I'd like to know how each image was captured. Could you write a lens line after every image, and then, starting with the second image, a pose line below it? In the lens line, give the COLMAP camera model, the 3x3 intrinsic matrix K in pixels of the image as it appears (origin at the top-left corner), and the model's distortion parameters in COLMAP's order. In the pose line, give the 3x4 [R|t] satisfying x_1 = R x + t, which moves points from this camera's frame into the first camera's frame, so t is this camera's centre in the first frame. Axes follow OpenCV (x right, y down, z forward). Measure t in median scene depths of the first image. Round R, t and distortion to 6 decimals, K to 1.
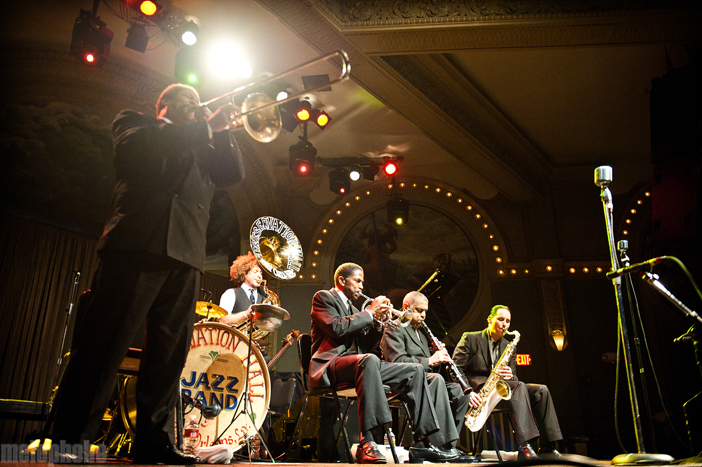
lens RADIAL K [[589.7, 0, 351.0], [0, 589.7, 233.5], [0, 0, 1]] dist [-0.000843, -0.002171]
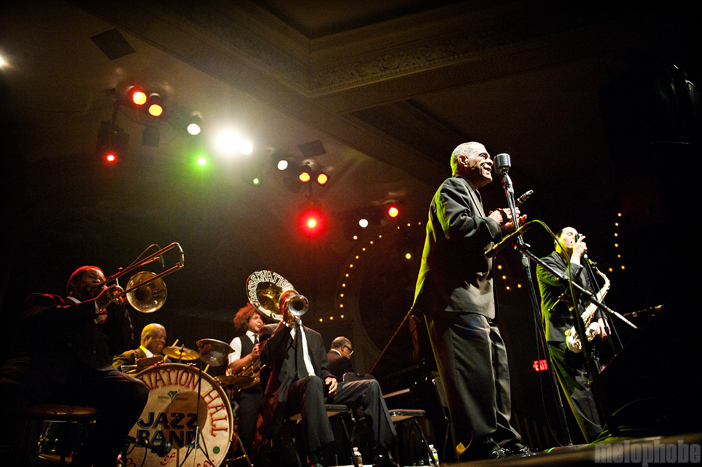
lens RADIAL K [[494.4, 0, 351.0], [0, 494.4, 233.5], [0, 0, 1]] dist [-0.044773, -0.000936]
pose [[0.982918, -0.155887, -0.097837, 0.117083], [0.145281, 0.983530, -0.107531, 0.034778], [0.112988, 0.091481, 0.989376, 0.079380]]
